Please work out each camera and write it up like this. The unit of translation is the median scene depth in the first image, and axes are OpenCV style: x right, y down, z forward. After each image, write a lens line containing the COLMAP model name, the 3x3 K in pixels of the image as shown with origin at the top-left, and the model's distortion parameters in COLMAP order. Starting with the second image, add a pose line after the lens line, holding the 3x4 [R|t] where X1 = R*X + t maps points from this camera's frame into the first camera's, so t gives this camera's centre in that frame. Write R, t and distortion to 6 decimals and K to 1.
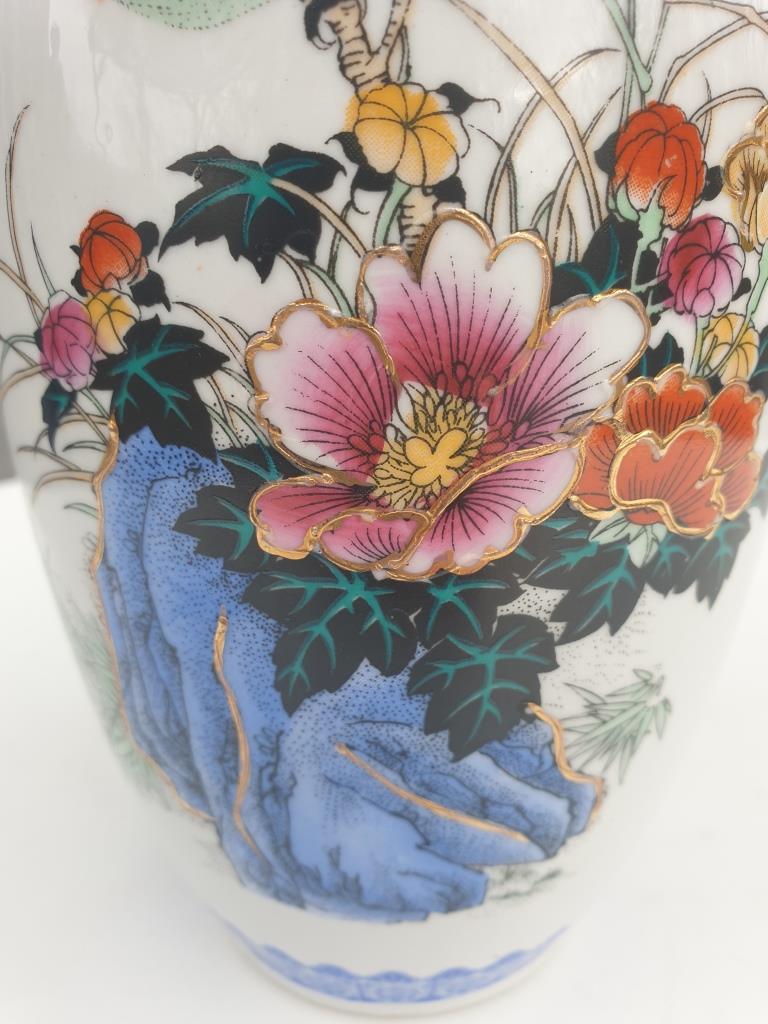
lens RADIAL K [[853.6, 0, 398.7], [0, 853.6, 517.1], [0, 0, 1]] dist [-0.131503, 0.153892]
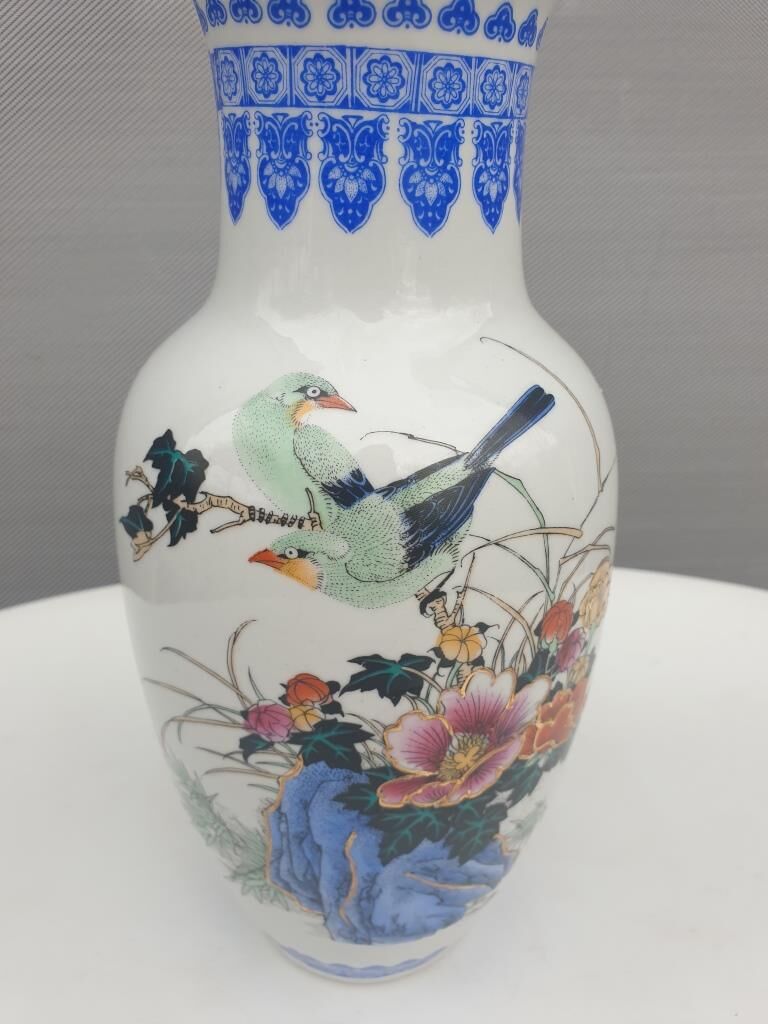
lens RADIAL K [[836.0, 0, 396.2], [0, 836.0, 511.8], [0, 0, 1]] dist [0.095457, -0.412385]
pose [[0.947154, -0.112103, 0.300552, -0.748722], [0.075290, 0.988464, 0.131420, -1.053866], [-0.311818, -0.101847, 0.944668, -0.979167]]
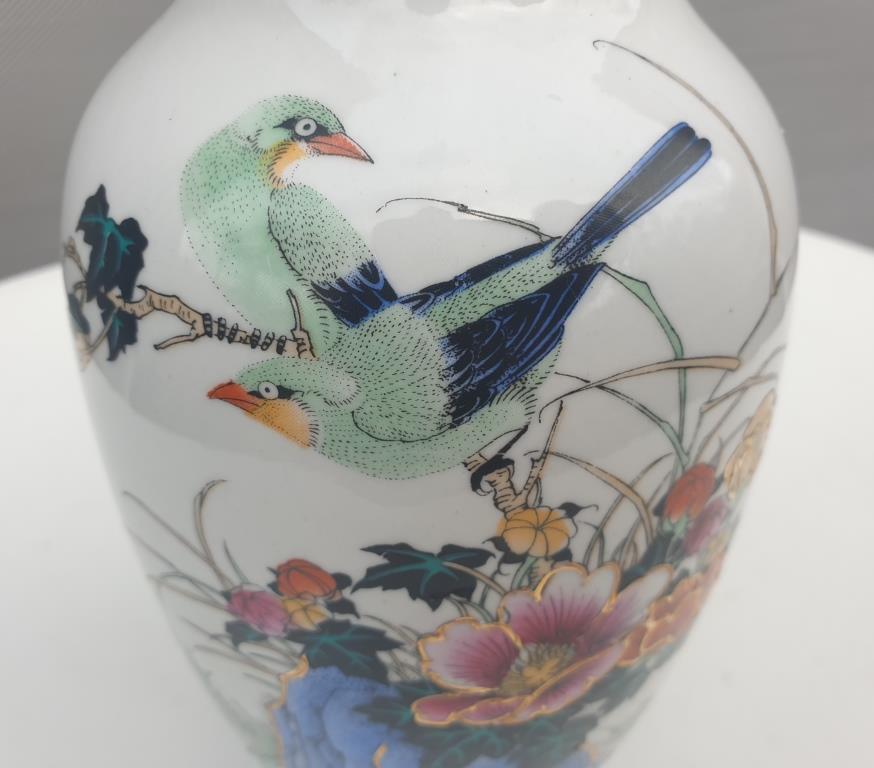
lens RADIAL K [[856.5, 0, 437.0], [0, 856.5, 384.0], [0, 0, 1]] dist [0.108257, -0.739120]
pose [[0.976201, -0.114731, 0.184035, -0.383467], [0.058401, 0.956327, 0.286406, -1.078388], [-0.208857, -0.268842, 0.940267, -0.287138]]
